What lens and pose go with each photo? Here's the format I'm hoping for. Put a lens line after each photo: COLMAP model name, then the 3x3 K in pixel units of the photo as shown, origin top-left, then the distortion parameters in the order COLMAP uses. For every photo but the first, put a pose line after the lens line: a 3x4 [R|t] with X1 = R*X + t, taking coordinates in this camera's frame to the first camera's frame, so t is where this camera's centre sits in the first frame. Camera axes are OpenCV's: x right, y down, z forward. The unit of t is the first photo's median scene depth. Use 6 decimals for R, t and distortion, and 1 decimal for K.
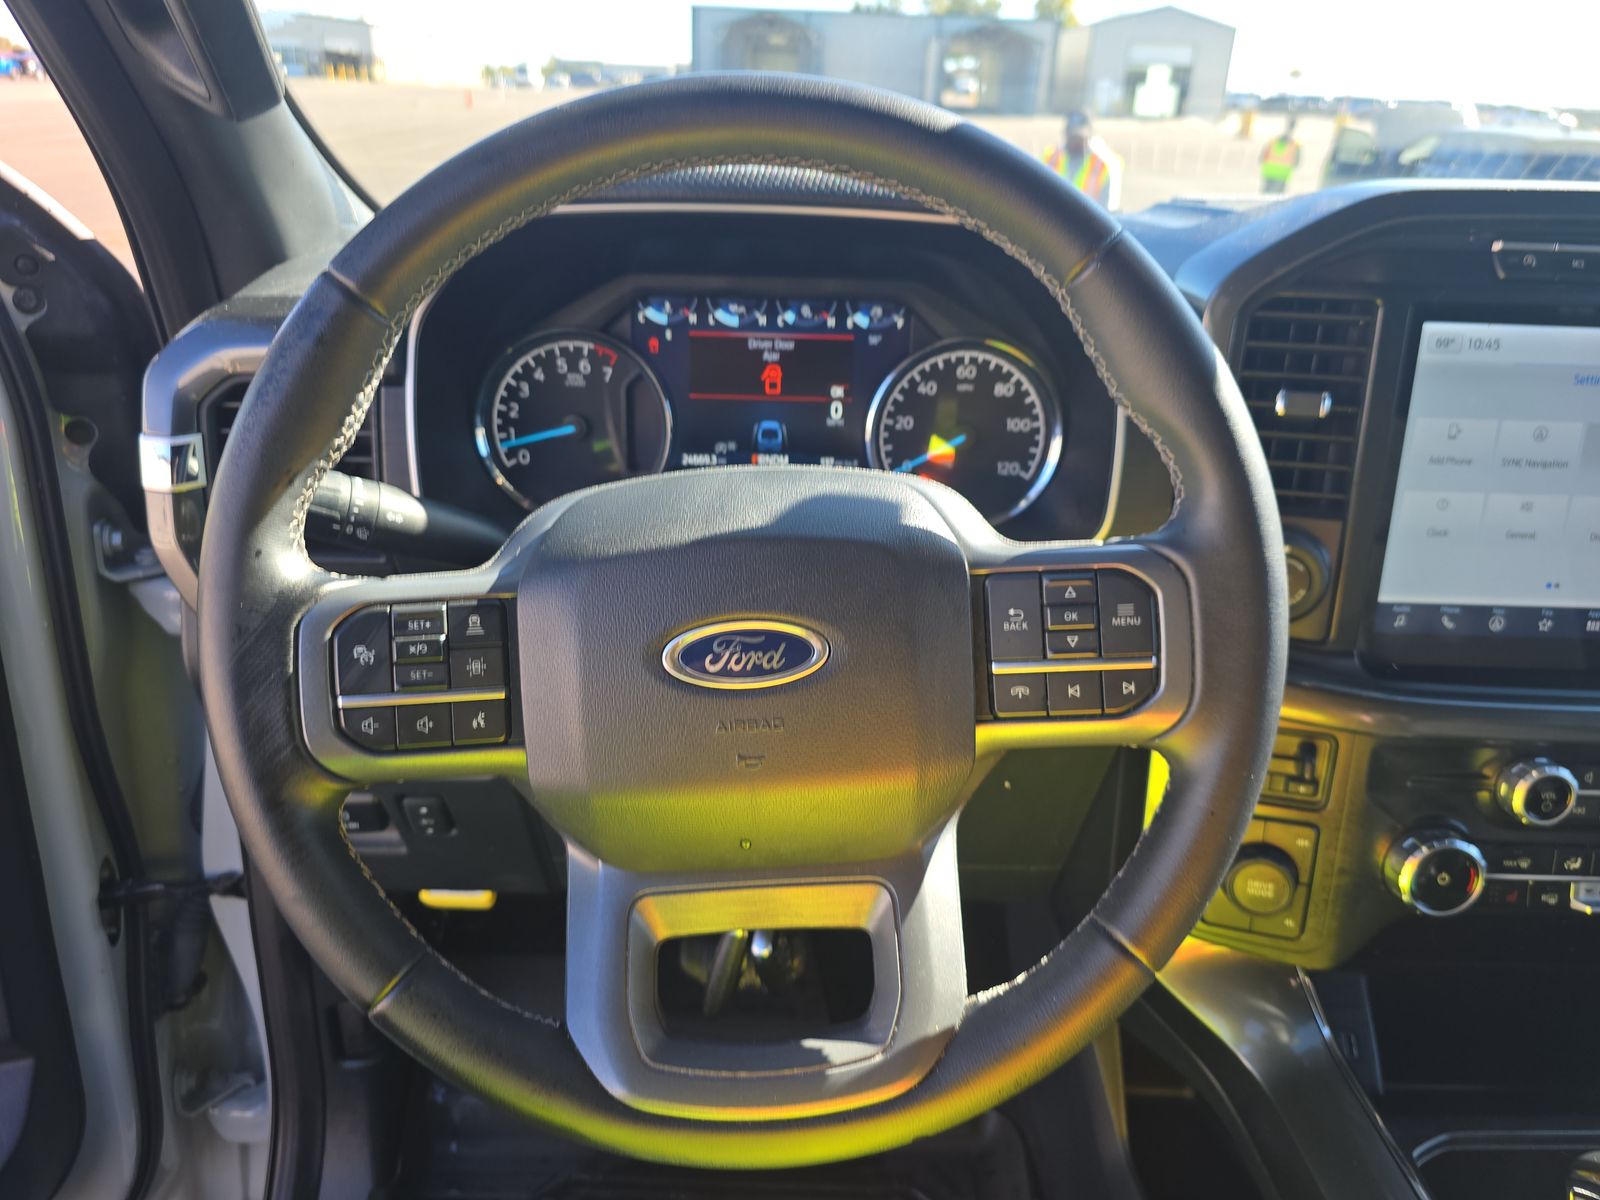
lens RADIAL K [[1092.1, 0, 800.0], [0, 1092.1, 600.0], [0, 0, 1]] dist [0.000859, -0.005169]
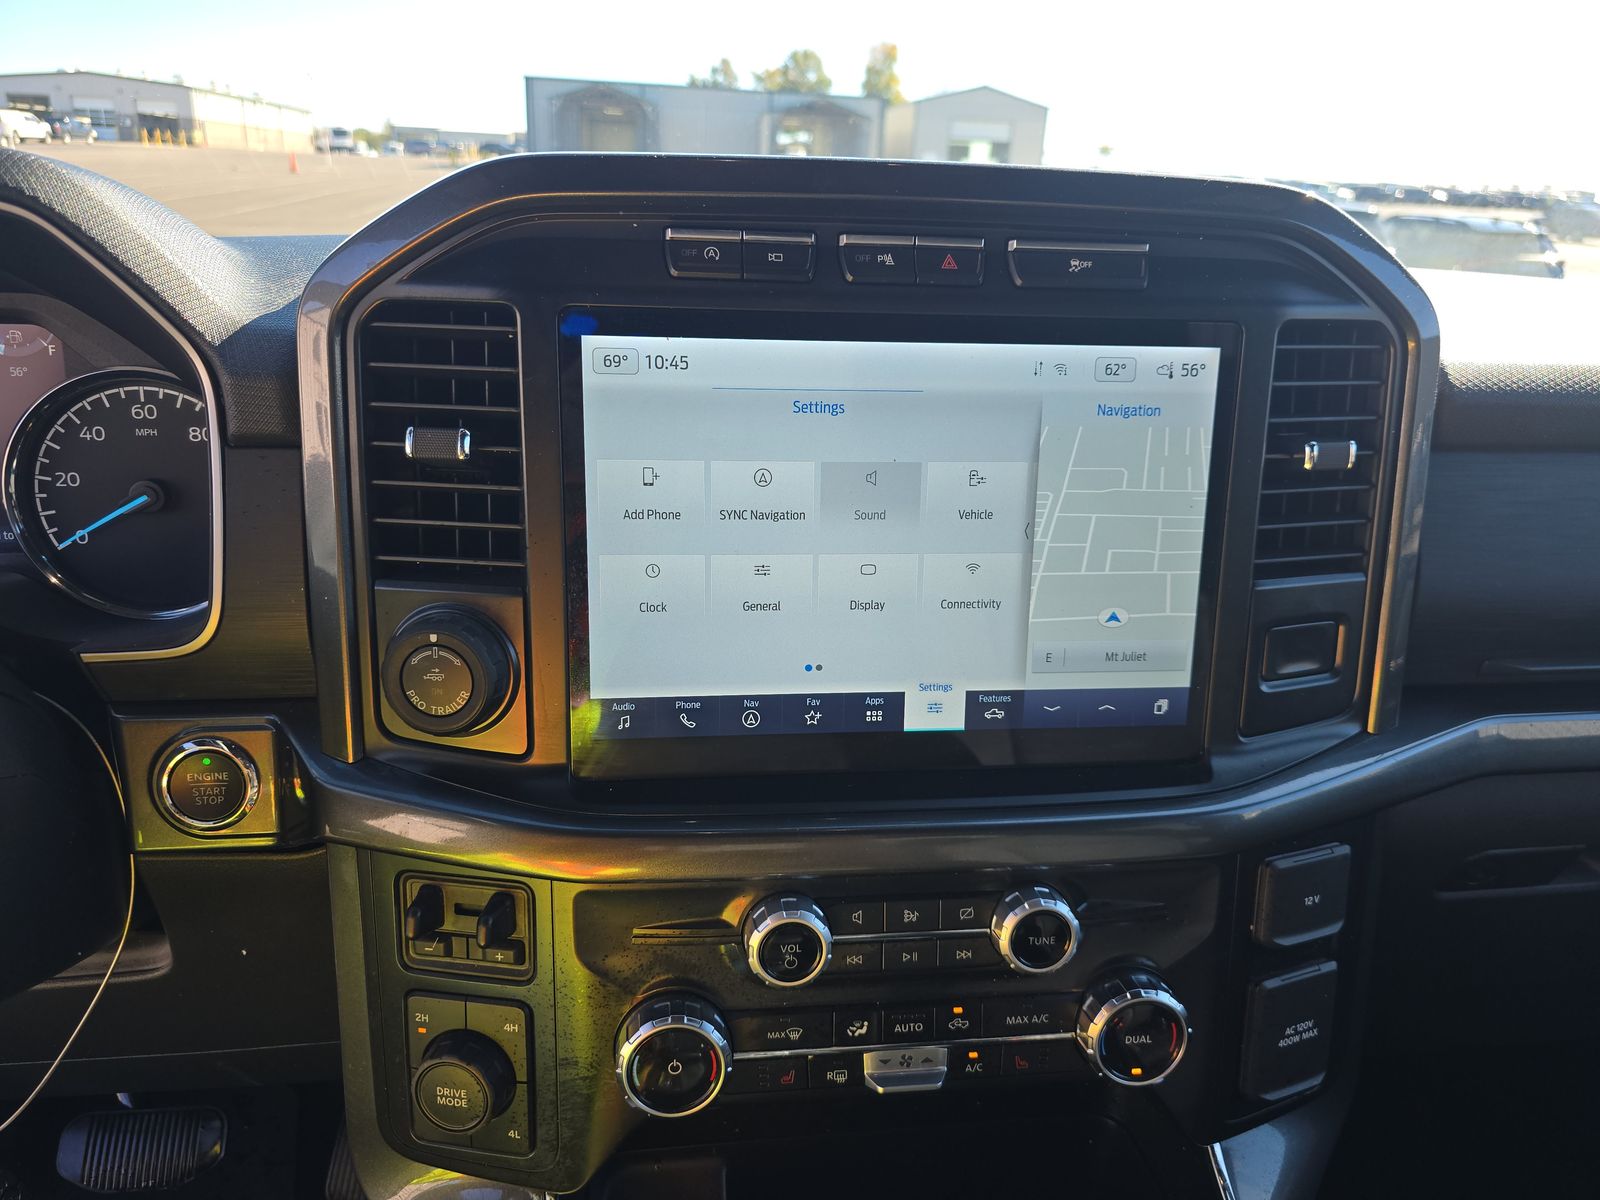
lens RADIAL K [[1062.8, 0, 796.1], [0, 1062.8, 602.4], [0, 0, 1]] dist [0.101593, -0.142228]
pose [[0.992638, -0.034754, 0.116026, 0.583436], [0.040563, 0.998019, -0.048081, -0.023897], [-0.114126, 0.052434, 0.992082, 0.234257]]
